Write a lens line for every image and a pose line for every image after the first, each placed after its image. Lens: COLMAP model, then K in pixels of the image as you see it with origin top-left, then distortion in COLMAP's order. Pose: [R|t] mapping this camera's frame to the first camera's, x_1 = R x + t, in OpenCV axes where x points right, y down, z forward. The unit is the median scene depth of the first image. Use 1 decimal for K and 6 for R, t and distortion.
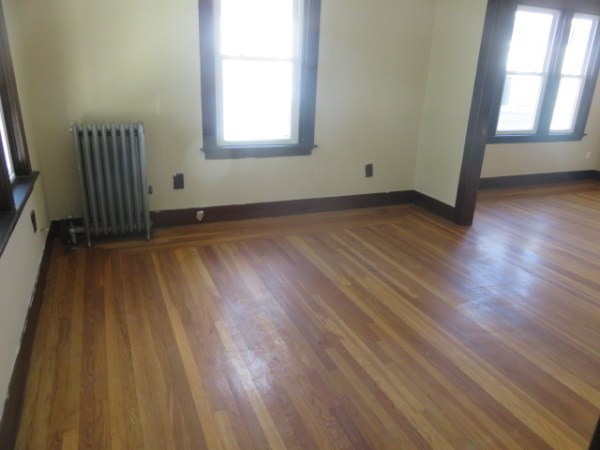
lens RADIAL K [[448.6, 0, 299.6], [0, 448.6, 228.8], [0, 0, 1]] dist [0.000268, -0.010332]
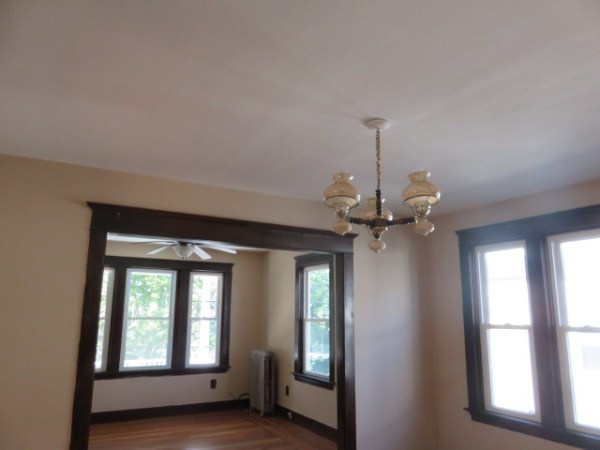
lens RADIAL K [[448.6, 0, 299.6], [0, 448.6, 223.0], [0, 0, 1]] dist [0.000268, -0.010332]
pose [[0.082341, -0.243060, -0.966510, 1.624291], [-0.349100, 0.901324, -0.256408, -0.273547], [0.933461, 0.358521, -0.010637, 0.893115]]
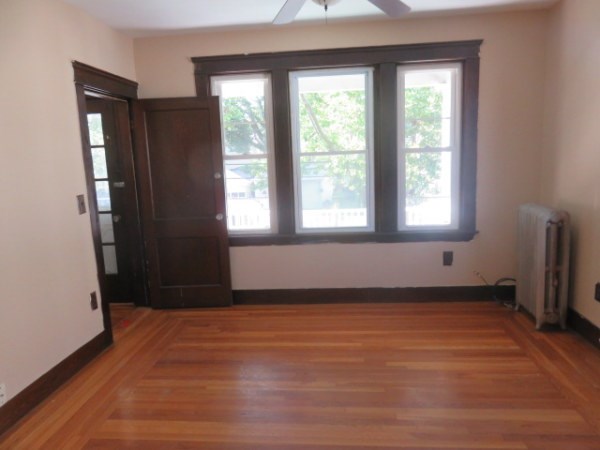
lens RADIAL K [[448.6, 0, 296.8], [0, 448.6, 225.6], [0, 0, 1]] dist [0.000268, -0.010332]
pose [[-0.490283, 0.118614, -0.863454, 0.719732], [-0.285686, 0.914091, 0.287787, -0.309359], [0.823411, 0.387774, -0.414277, 0.898449]]
